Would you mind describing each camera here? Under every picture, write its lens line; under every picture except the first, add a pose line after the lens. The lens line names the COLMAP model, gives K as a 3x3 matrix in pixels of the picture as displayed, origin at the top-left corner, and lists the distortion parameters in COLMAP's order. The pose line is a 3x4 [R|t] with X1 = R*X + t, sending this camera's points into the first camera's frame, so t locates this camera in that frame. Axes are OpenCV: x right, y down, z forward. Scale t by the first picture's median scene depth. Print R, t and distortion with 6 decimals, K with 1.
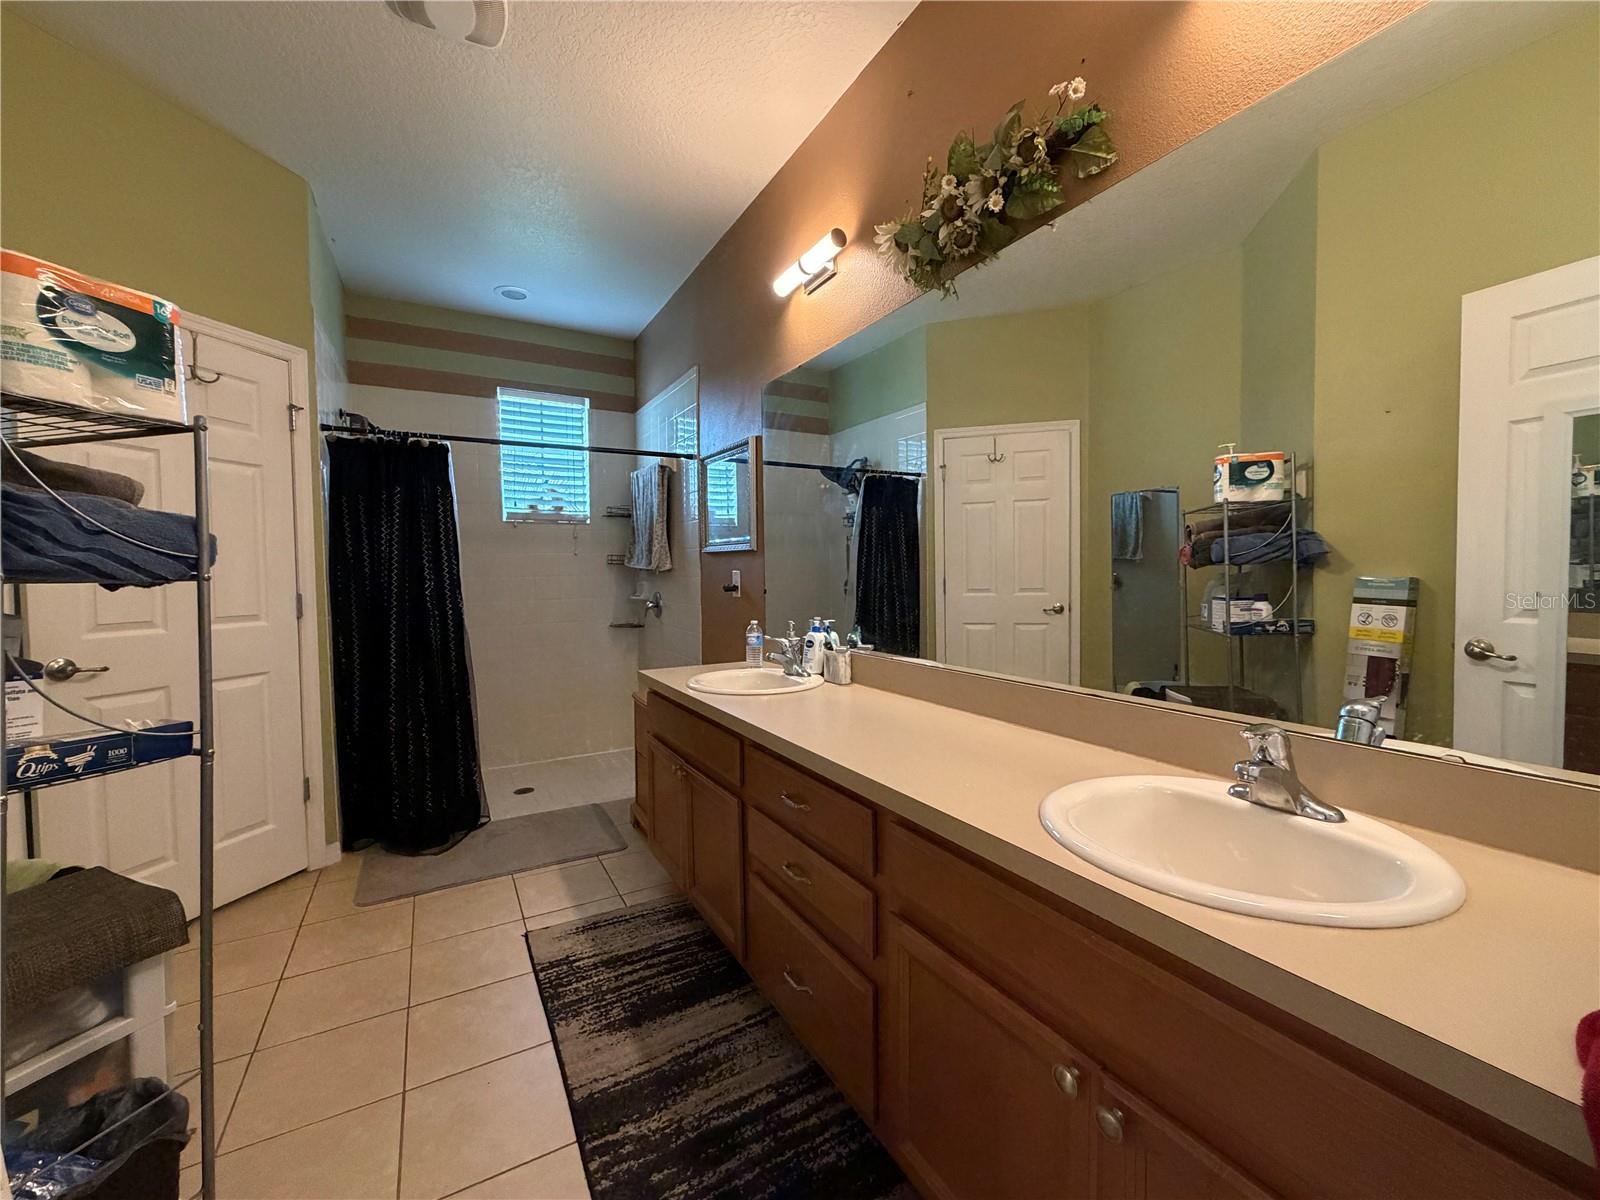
lens RADIAL K [[642.3, 0, 796.7], [0, 642.3, 598.6], [0, 0, 1]] dist [0.000701, 0.000239]
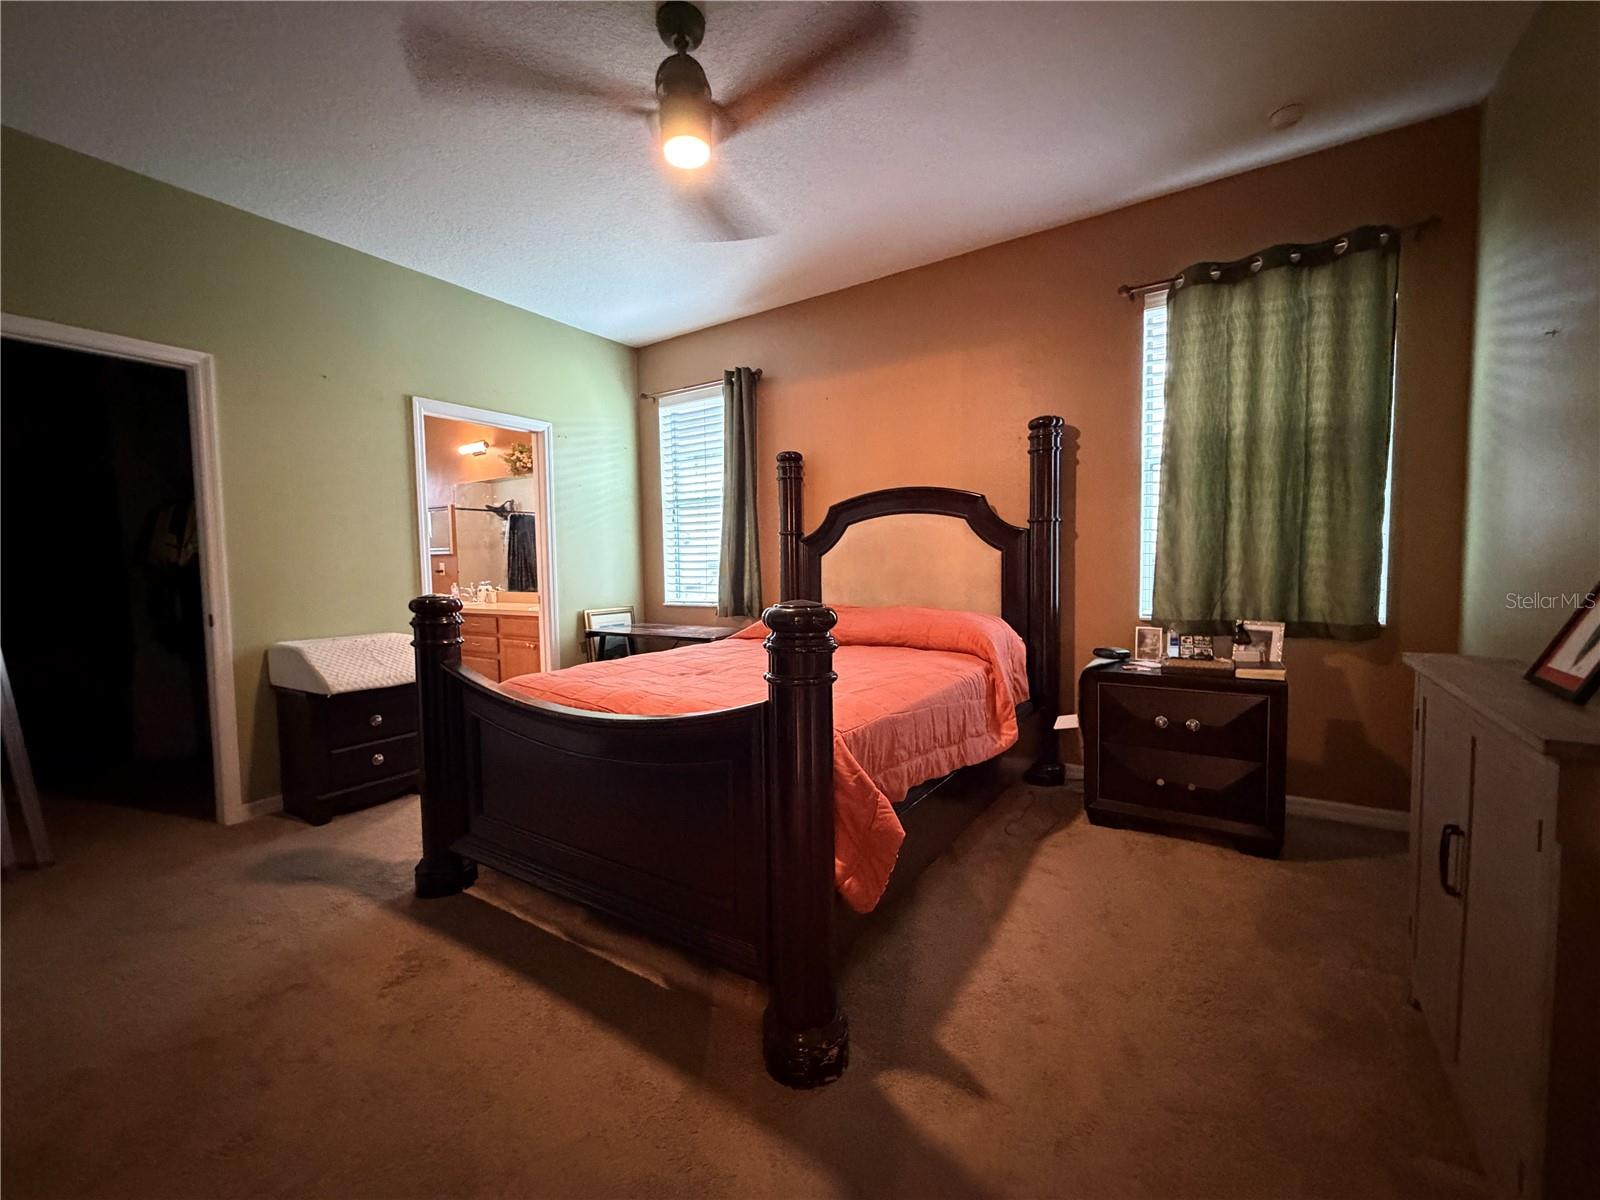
lens RADIAL K [[642.3, 0, 796.7], [0, 642.3, 598.6], [0, 0, 1]] dist [0.000701, 0.000239]
pose [[0.890853, -0.034072, 0.453013, -0.014415], [0.026920, 0.999390, 0.022227, 0.067848], [-0.453494, -0.007606, 0.891227, -1.656551]]
